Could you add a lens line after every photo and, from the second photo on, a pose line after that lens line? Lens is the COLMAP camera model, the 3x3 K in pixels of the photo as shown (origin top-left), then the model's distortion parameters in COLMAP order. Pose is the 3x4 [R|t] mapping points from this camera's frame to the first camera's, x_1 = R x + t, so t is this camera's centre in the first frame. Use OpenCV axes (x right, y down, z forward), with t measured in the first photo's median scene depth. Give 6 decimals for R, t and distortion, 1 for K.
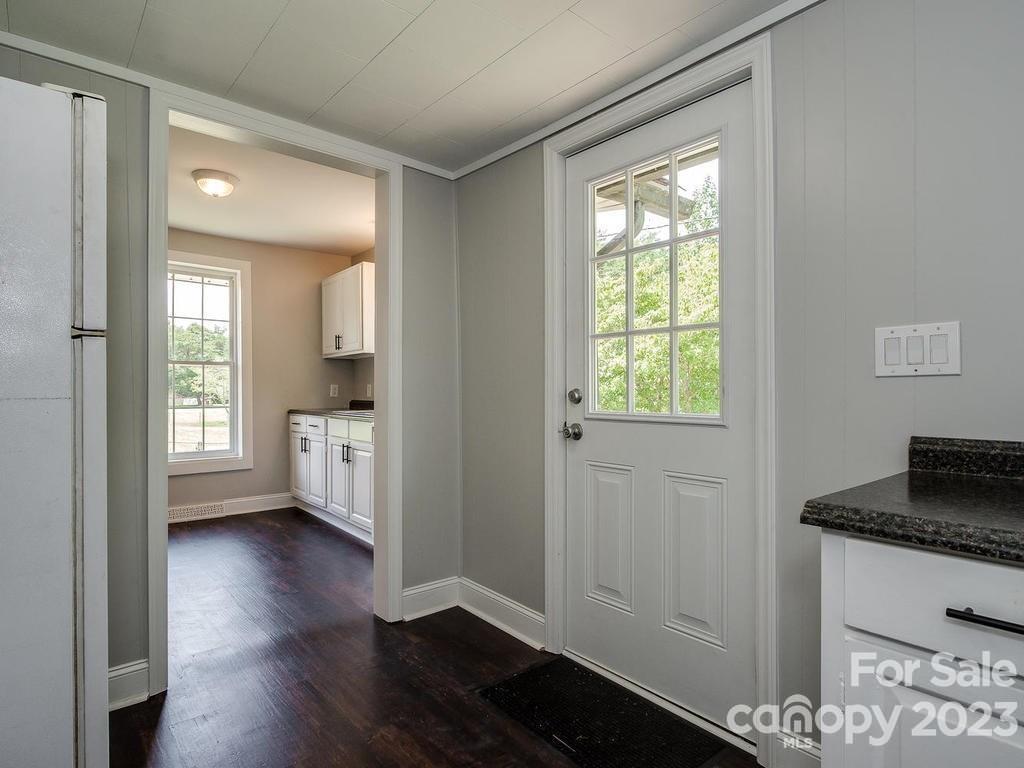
lens RADIAL K [[513.4, 0, 512.3], [0, 513.4, 393.4], [0, 0, 1]] dist [-0.001440, -0.000306]
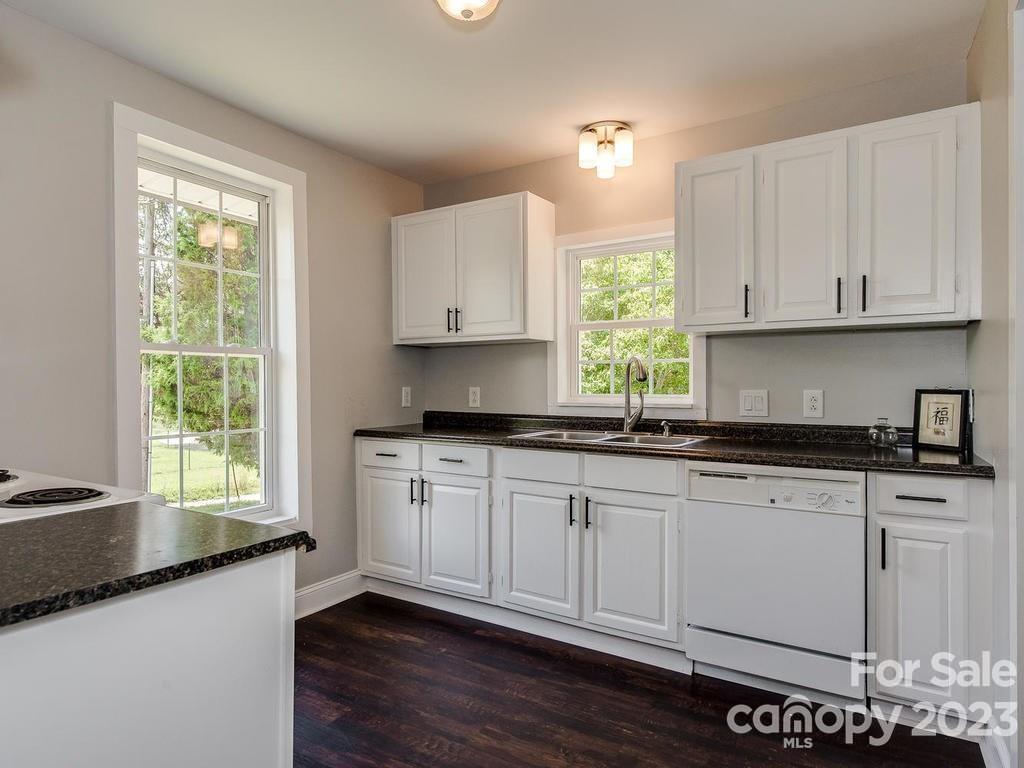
lens RADIAL K [[513.4, 0, 512.3], [0, 513.4, 393.4], [0, 0, 1]] dist [-0.001440, -0.000306]
pose [[0.955272, -0.008865, 0.295596, -0.436865], [0.003053, 0.999793, 0.020117, -0.022637], [-0.295713, -0.018315, 0.955101, 0.367361]]
